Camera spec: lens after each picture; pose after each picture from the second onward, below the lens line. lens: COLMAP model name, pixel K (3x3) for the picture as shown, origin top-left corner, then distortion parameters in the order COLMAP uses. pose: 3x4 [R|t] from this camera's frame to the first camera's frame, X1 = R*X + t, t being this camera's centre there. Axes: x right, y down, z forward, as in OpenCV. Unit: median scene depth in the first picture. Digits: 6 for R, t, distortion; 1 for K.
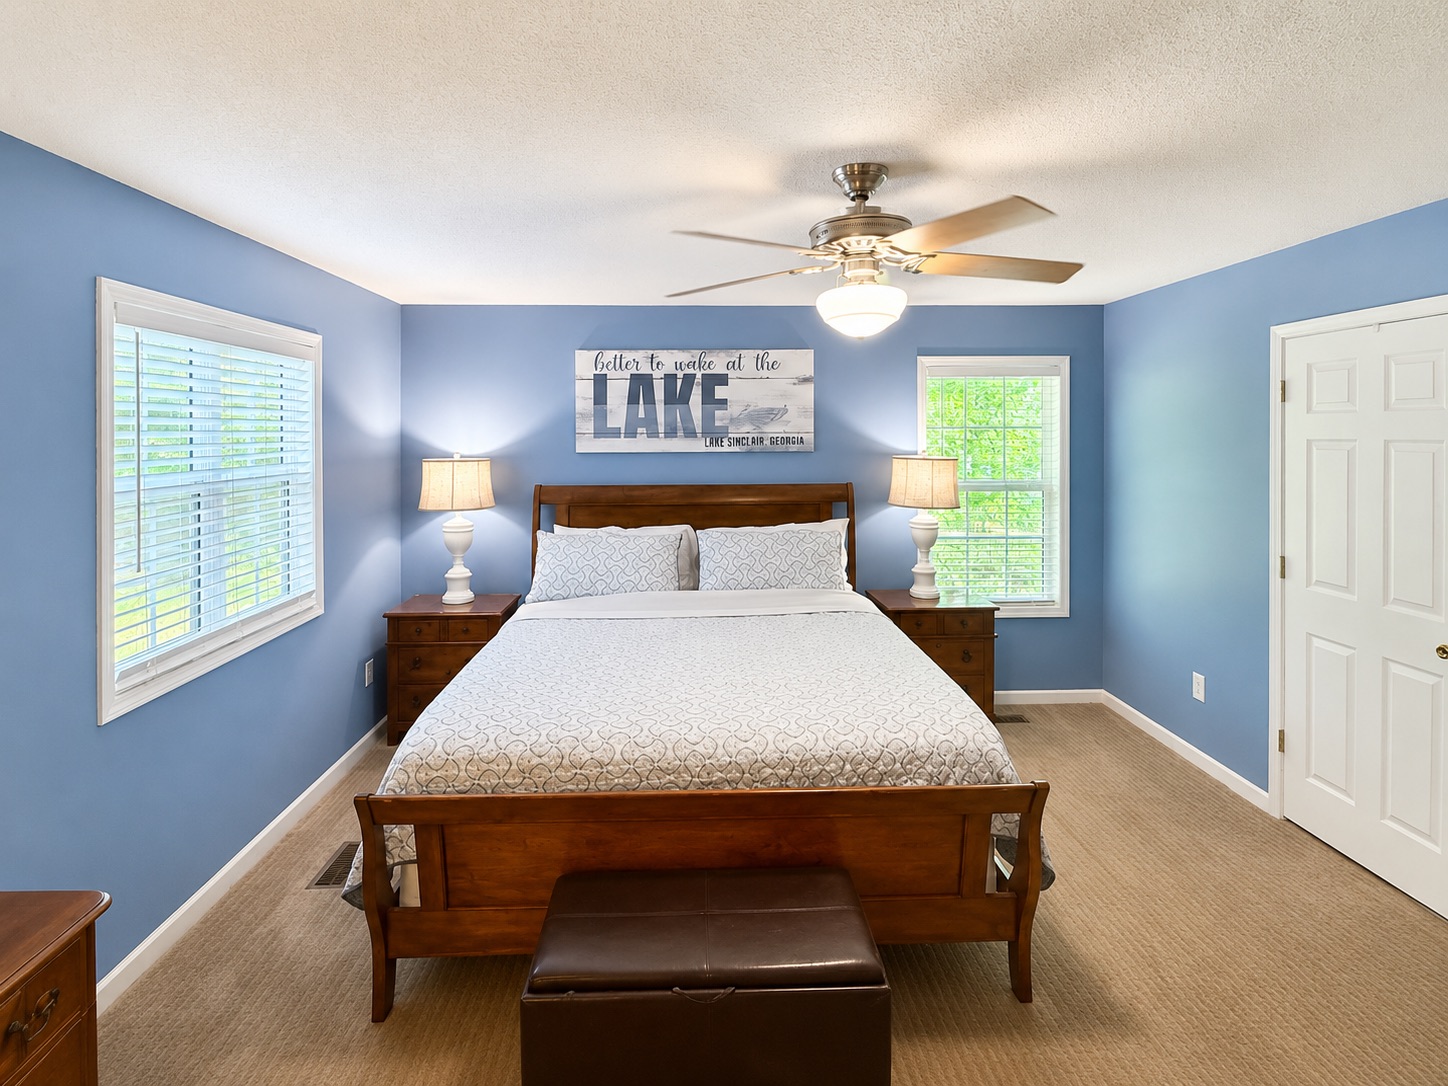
lens RADIAL K [[676.6, 0, 714.1], [0, 676.6, 454.1], [0, 0, 1]] dist [0.004225, 0.000284]
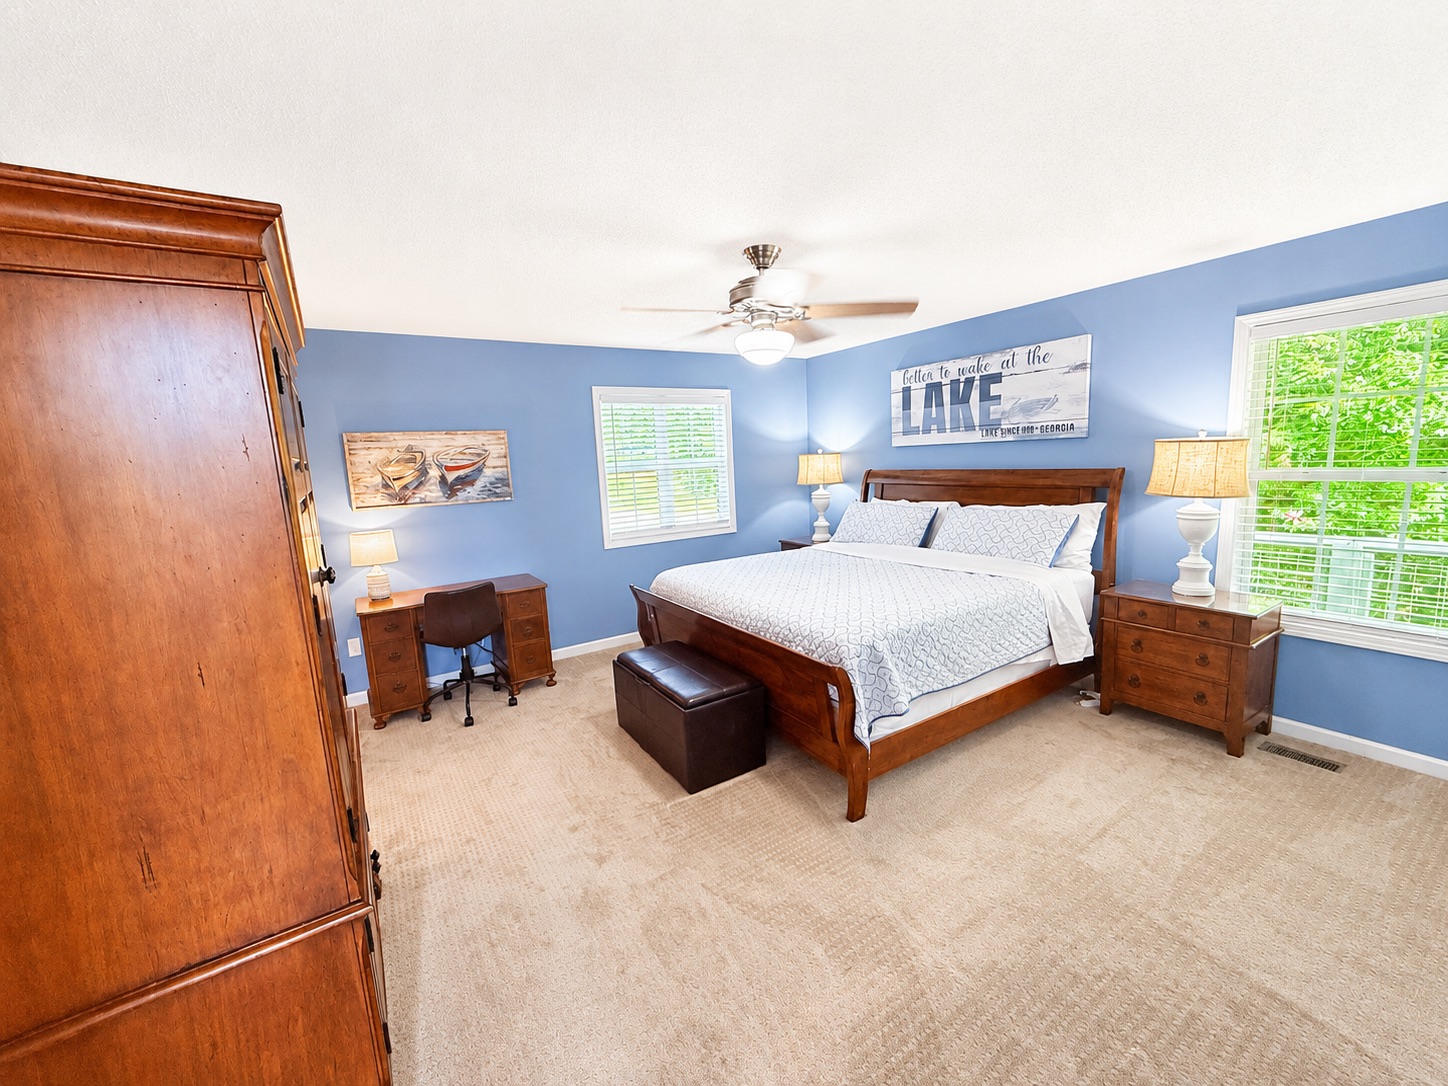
lens RADIAL K [[579.6, 0, 727.2], [0, 579.6, 538.7], [0, 0, 1]] dist [-0.004143, -0.000385]
pose [[0.524774, 0.101638, -0.845152, 0.638055], [0.031085, 0.989896, 0.138347, 0.010354], [0.850674, -0.098872, 0.516312, 0.072345]]
